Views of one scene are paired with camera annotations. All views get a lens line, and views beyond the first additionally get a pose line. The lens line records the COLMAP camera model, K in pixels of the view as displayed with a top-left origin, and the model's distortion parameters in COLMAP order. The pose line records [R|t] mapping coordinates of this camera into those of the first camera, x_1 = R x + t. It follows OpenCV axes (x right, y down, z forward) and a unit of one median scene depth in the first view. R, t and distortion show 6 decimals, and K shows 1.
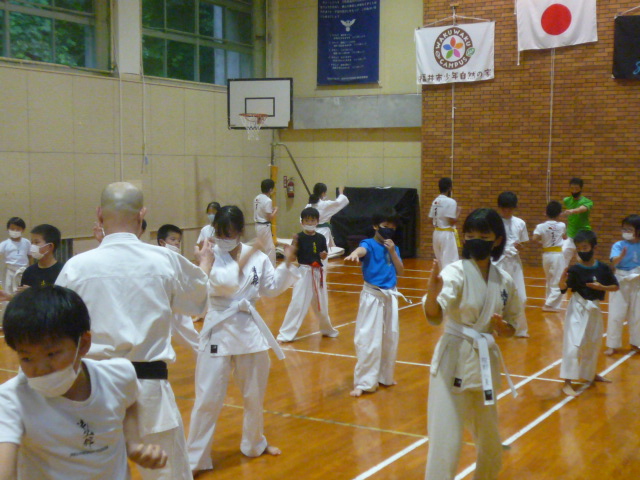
lens RADIAL K [[933.3, 0, 320.0], [0, 933.3, 240.0], [0, 0, 1]] dist [0.012865, -0.089469]
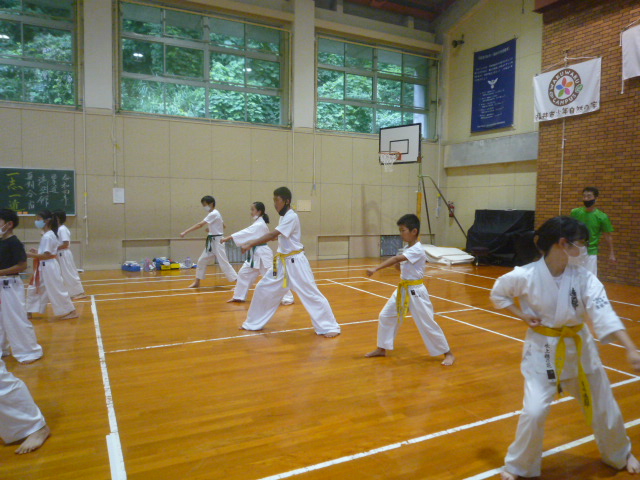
lens RADIAL K [[480.3, 0, 320.0], [0, 480.3, 240.0], [0, 0, 1]] dist [-0.023866, -0.003526]
pose [[0.836943, 0.047634, -0.545213, 0.221844], [-0.052715, 0.998590, 0.006322, -0.007558], [0.544745, 0.023450, 0.838274, 0.361229]]
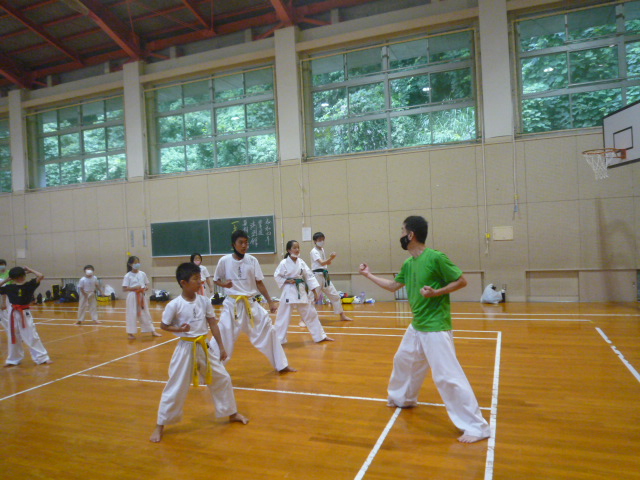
lens RADIAL K [[507.7, 0, 320.0], [0, 507.7, 240.0], [0, 0, 1]] dist [-0.017182, -0.006916]
pose [[0.132553, -0.005742, -0.991159, 0.379753], [-0.032004, 0.999437, -0.010070, -0.031242], [0.990659, 0.033056, 0.132295, 0.647003]]
